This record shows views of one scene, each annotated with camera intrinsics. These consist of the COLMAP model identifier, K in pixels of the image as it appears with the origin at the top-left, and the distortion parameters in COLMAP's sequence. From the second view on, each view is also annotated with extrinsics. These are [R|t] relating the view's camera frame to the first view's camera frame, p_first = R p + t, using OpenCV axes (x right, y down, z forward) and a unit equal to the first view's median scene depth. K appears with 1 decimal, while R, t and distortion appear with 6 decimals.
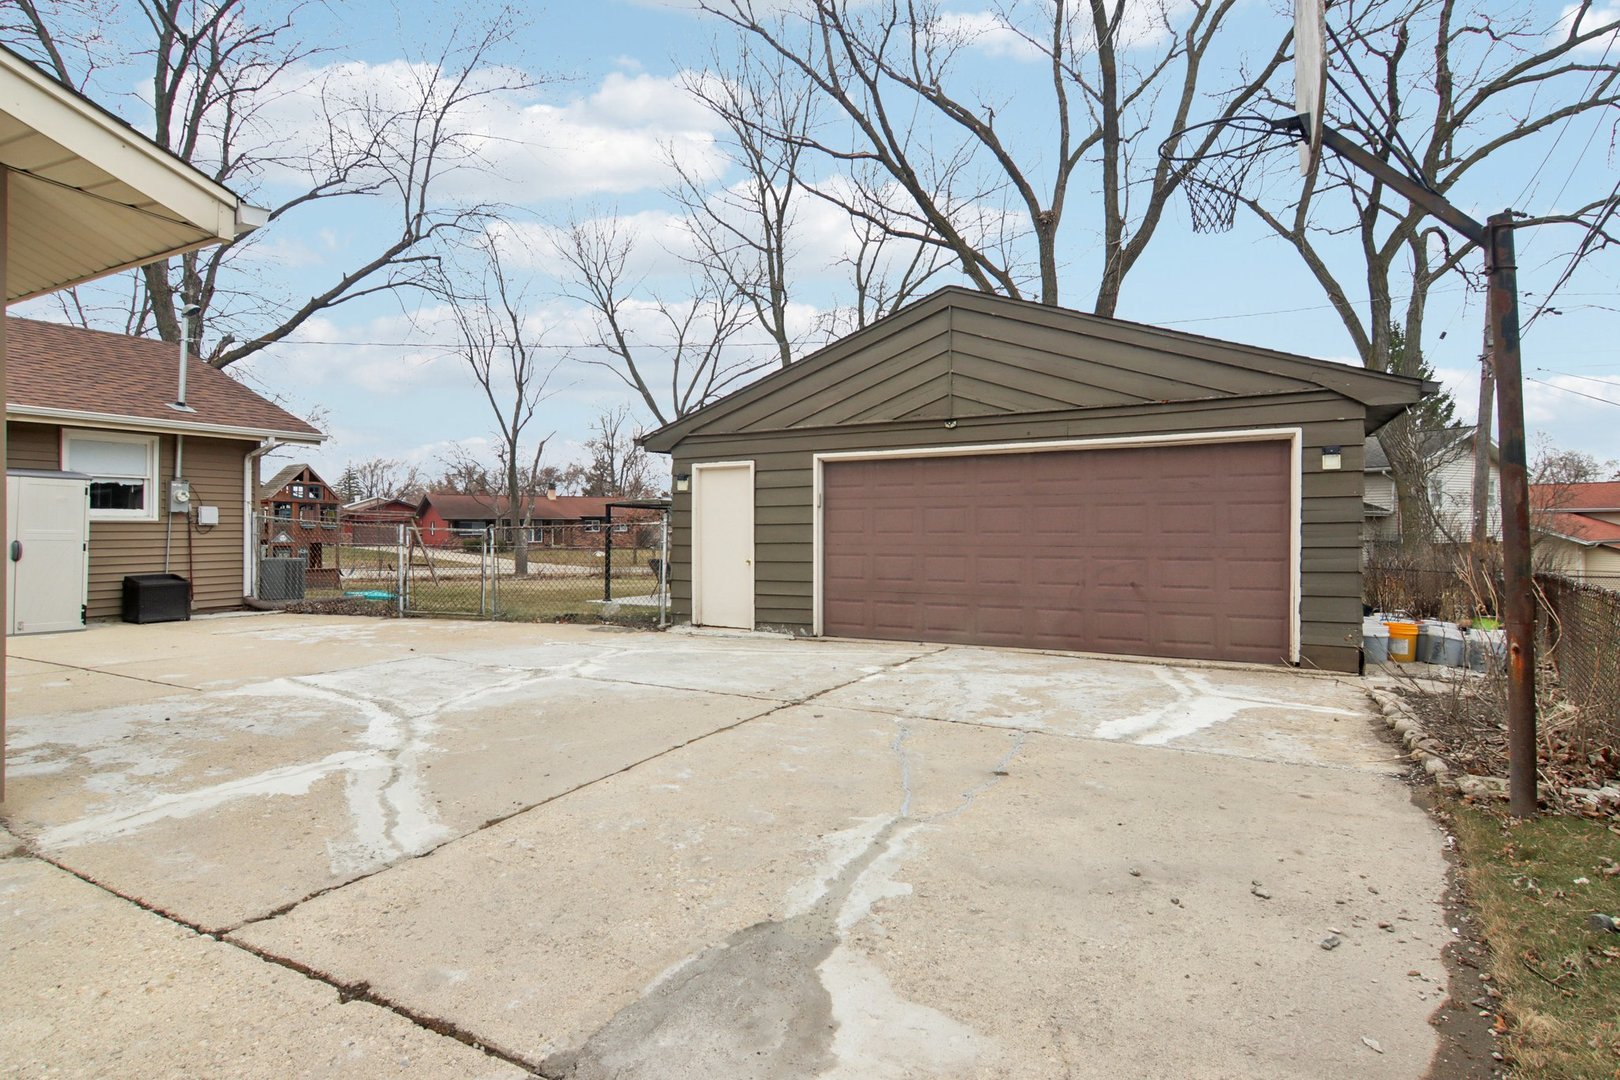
lens RADIAL K [[841.1, 0, 804.4], [0, 841.1, 531.6], [0, 0, 1]] dist [-0.002529, -0.001418]
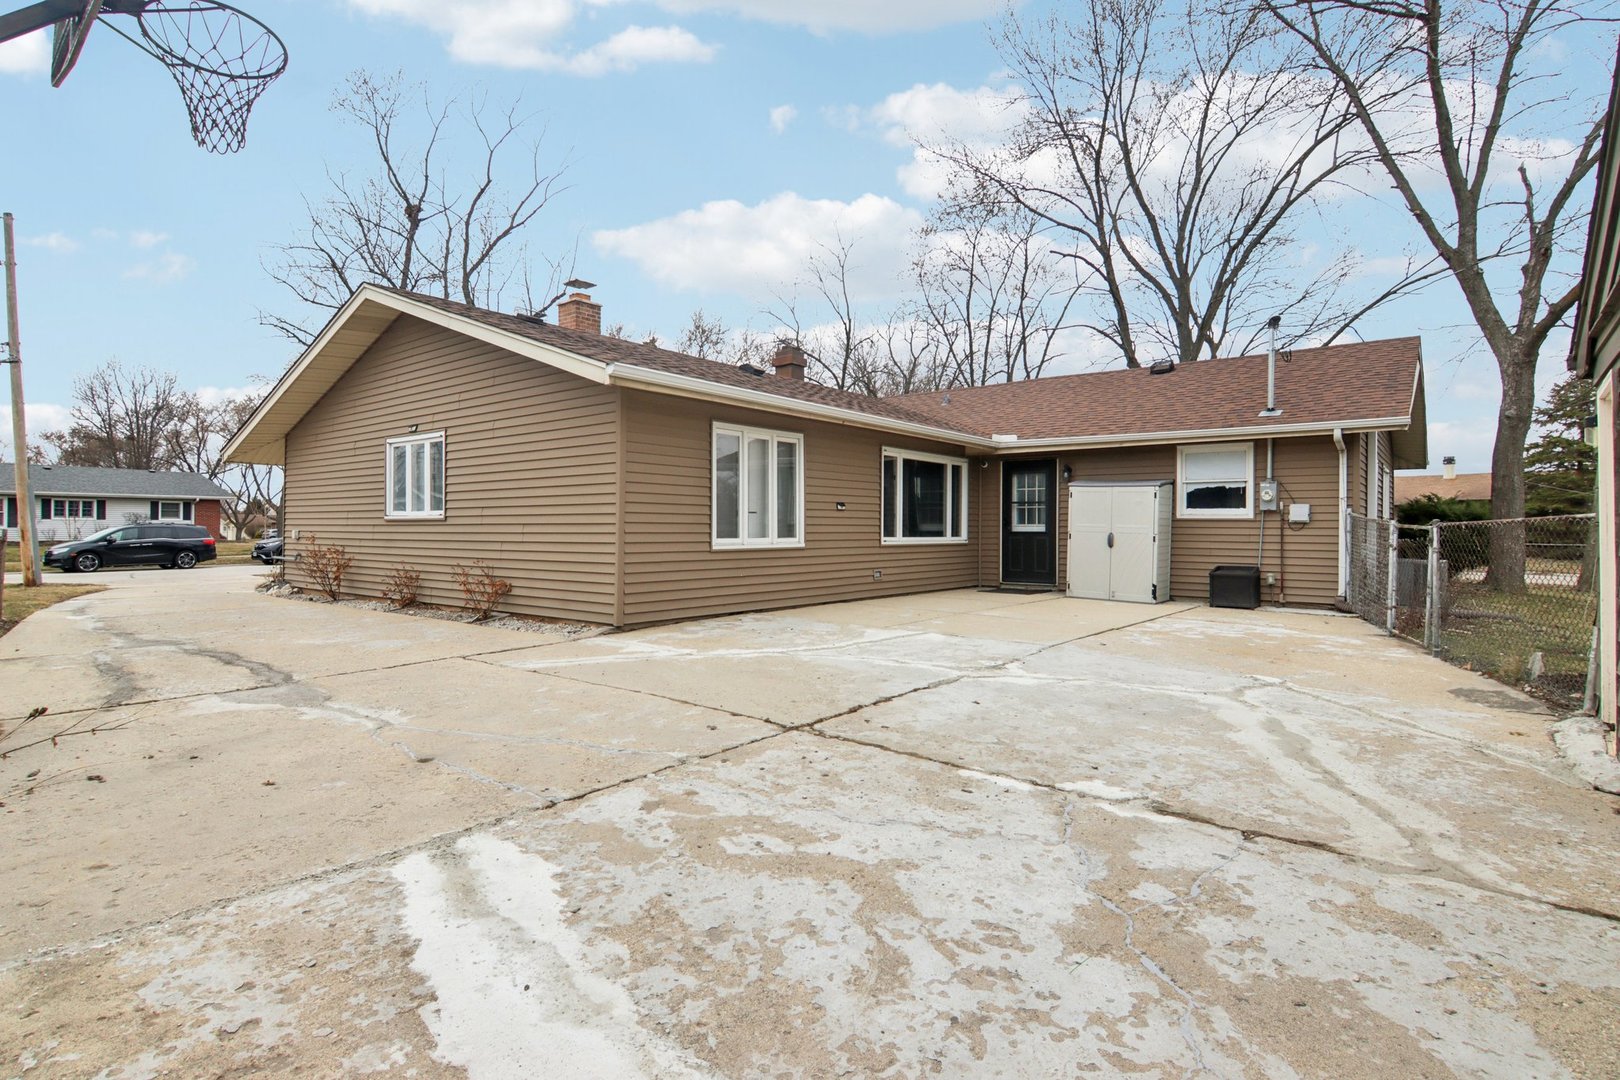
lens RADIAL K [[841.1, 0, 806.8], [0, 841.1, 535.7], [0, 0, 1]] dist [-0.002529, -0.001418]
pose [[-0.217958, 0.011817, -0.975887, 0.440470], [-0.010452, 0.999841, 0.014442, 0.000303], [0.975902, 0.013348, -0.217800, 0.659430]]
